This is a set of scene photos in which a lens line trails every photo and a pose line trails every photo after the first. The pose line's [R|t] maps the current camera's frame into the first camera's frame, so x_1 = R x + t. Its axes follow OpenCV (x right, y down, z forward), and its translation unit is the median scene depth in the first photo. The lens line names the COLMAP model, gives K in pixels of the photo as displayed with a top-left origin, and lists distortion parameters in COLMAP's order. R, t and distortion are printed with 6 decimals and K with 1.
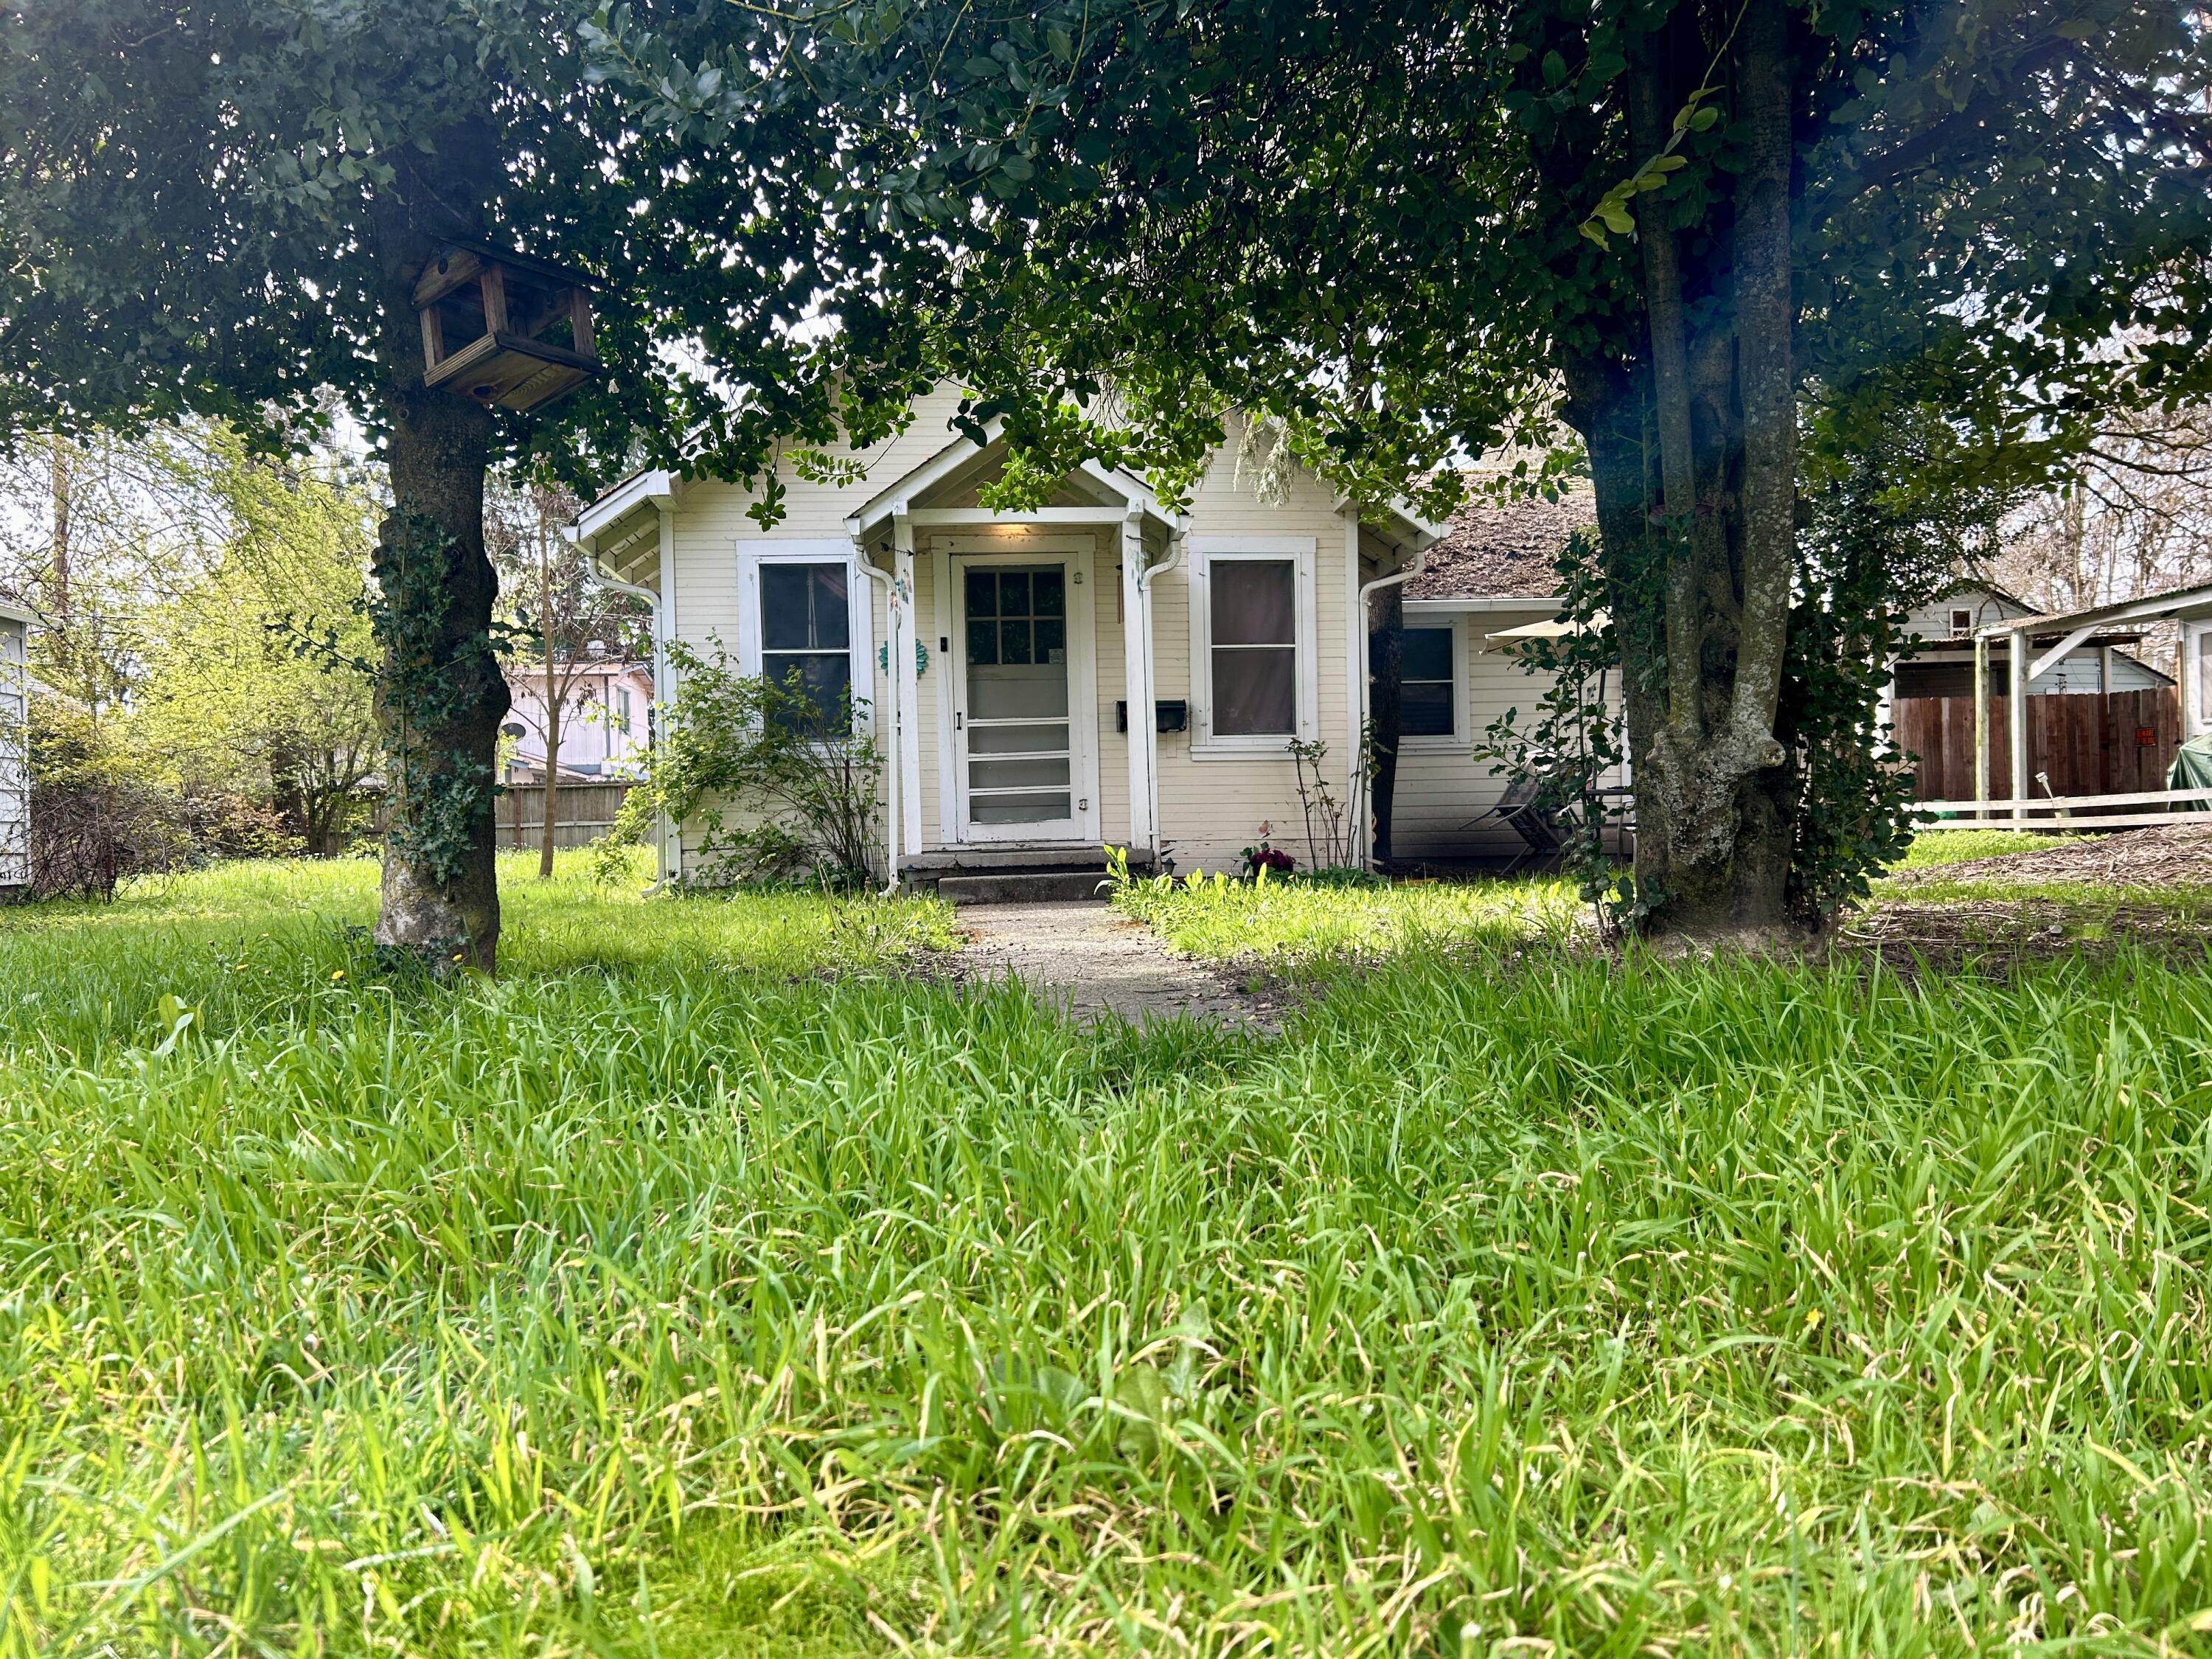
lens RADIAL K [[1642.2, 0, 1090.6], [0, 1642.2, 851.9], [0, 0, 1]] dist [0.091126, -0.131546]
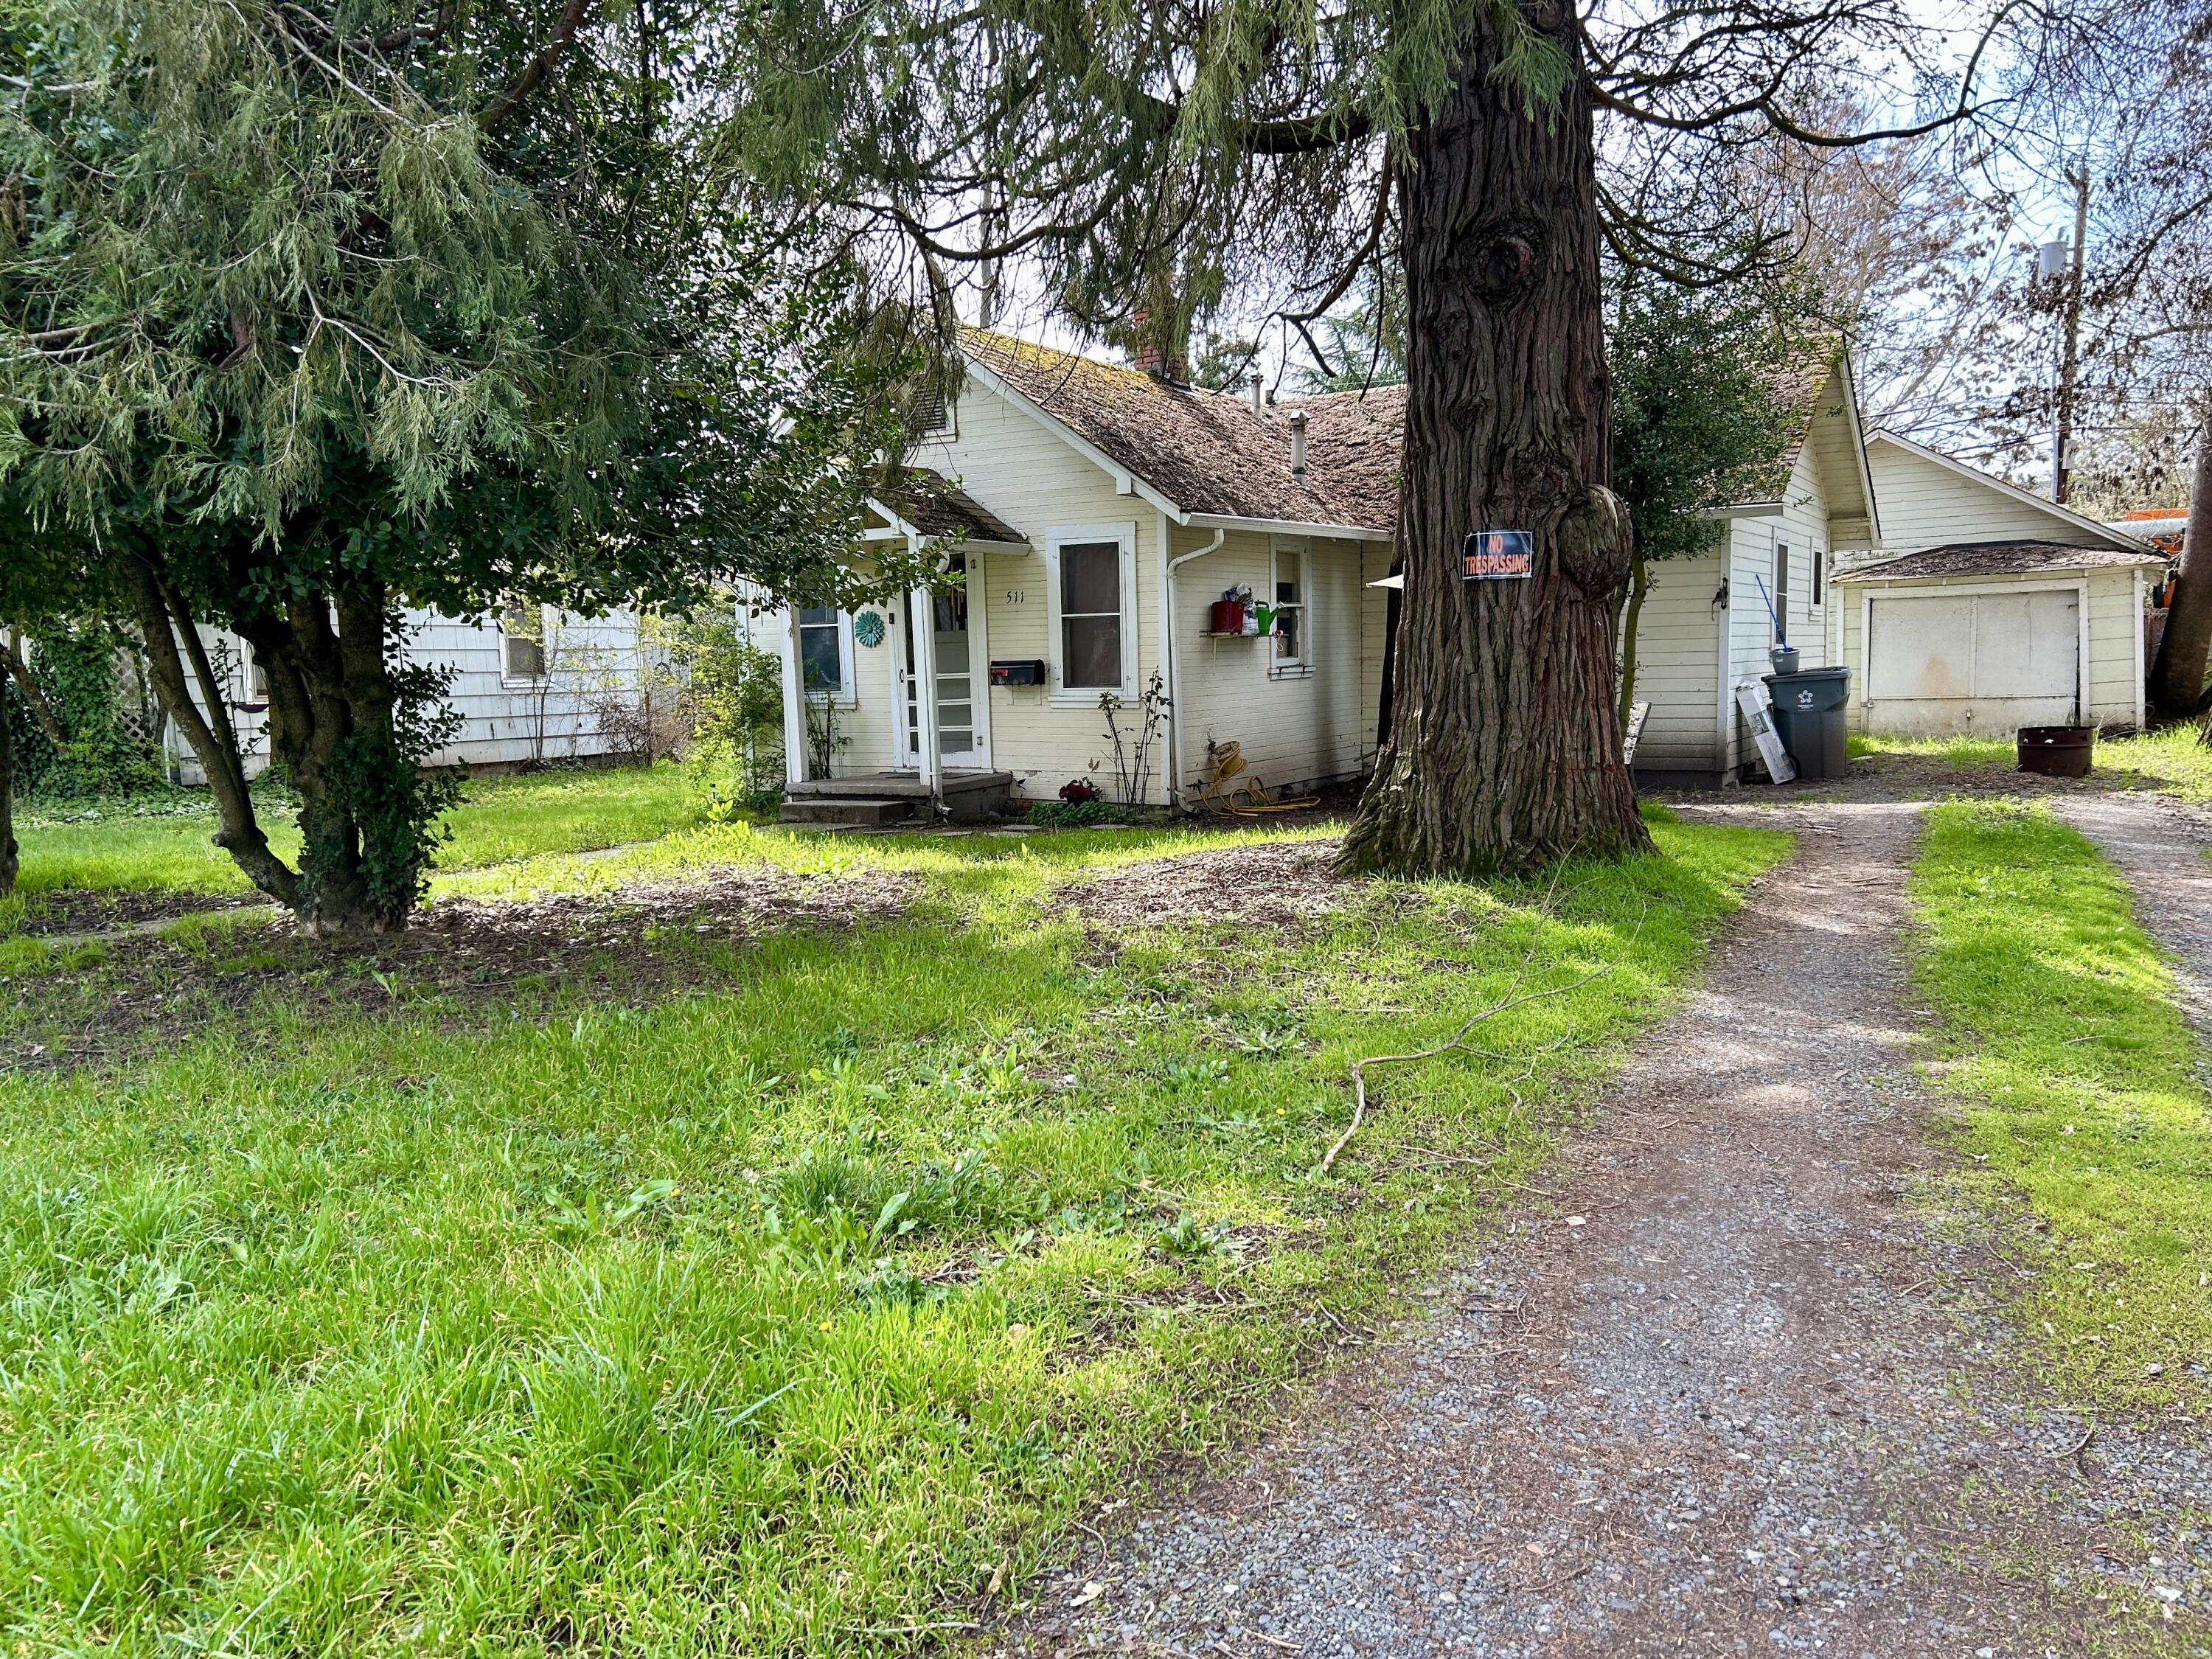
lens RADIAL K [[1653.3, 0, 1089.0], [0, 1653.3, 831.3], [0, 0, 1]] dist [0.093998, -0.135457]
pose [[0.801069, 0.065461, -0.594982, 0.852972], [0.002047, 0.993697, 0.112084, -0.104694], [0.598568, -0.091006, 0.795886, 0.004767]]
